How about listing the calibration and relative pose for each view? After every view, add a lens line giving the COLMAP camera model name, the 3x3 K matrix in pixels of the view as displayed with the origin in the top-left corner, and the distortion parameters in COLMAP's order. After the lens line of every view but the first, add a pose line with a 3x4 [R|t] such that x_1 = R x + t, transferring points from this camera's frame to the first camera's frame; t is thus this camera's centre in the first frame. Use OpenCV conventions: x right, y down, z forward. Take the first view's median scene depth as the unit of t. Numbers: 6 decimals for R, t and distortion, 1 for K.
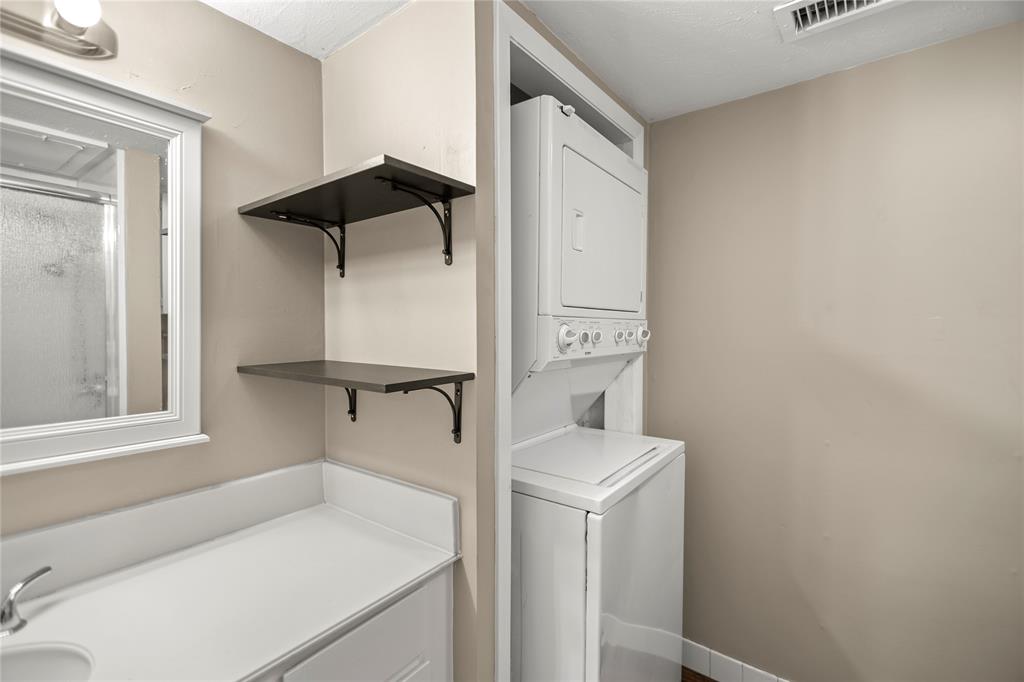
lens RADIAL K [[464.3, 0, 502.9], [0, 464.3, 332.5], [0, 0, 1]] dist [0.000576, -0.000084]
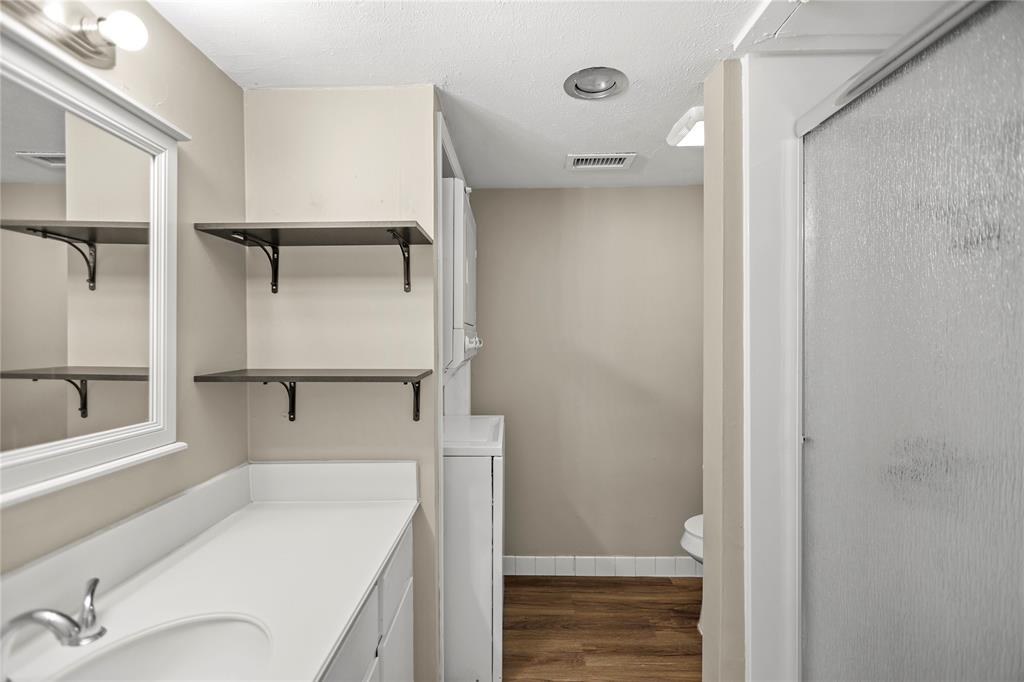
lens RADIAL K [[464.3, 0, 502.9], [0, 464.3, 332.5], [0, 0, 1]] dist [0.000576, -0.000084]
pose [[0.804794, 0.003530, 0.593544, -0.671946], [0.009378, 0.999782, -0.018661, 0.001748], [-0.593480, 0.020584, 0.804586, -0.254872]]
